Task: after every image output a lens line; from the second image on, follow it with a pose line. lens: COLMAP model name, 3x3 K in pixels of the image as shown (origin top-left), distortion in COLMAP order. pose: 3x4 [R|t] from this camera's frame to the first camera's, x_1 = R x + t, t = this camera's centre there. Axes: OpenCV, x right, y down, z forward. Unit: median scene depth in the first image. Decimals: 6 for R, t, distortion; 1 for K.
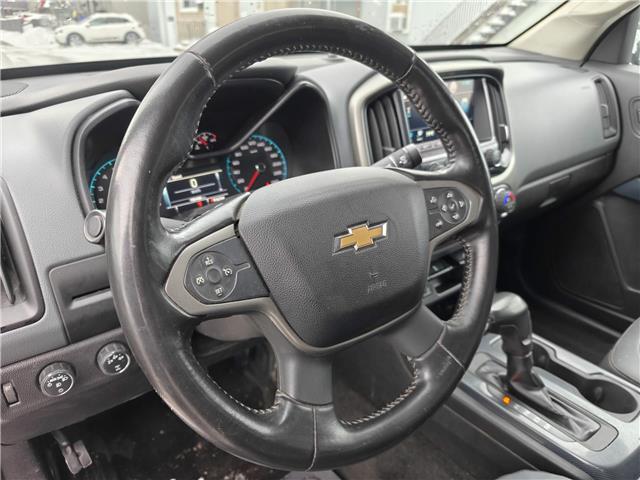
lens RADIAL K [[433.5, 0, 320.0], [0, 433.5, 240.0], [0, 0, 1]] dist [0.046817, -0.047127]
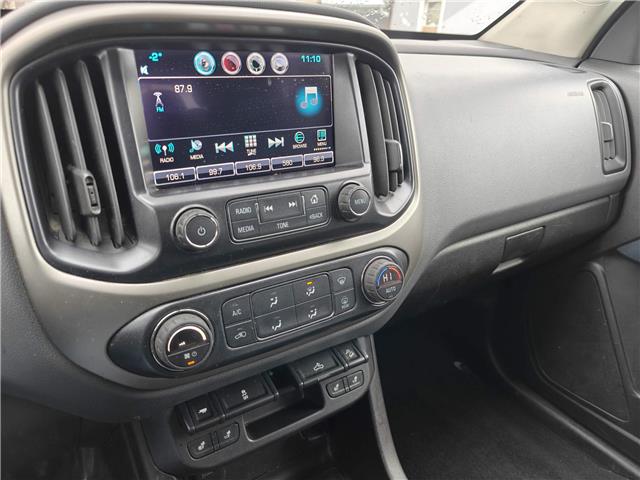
lens RADIAL K [[433.5, 0, 320.0], [0, 433.5, 240.0], [0, 0, 1]] dist [0.046817, -0.047127]
pose [[0.996692, 0.063185, -0.051115, 0.257943], [-0.064832, 0.997407, -0.031245, -0.081149], [0.049009, 0.034456, 0.998204, 0.317699]]
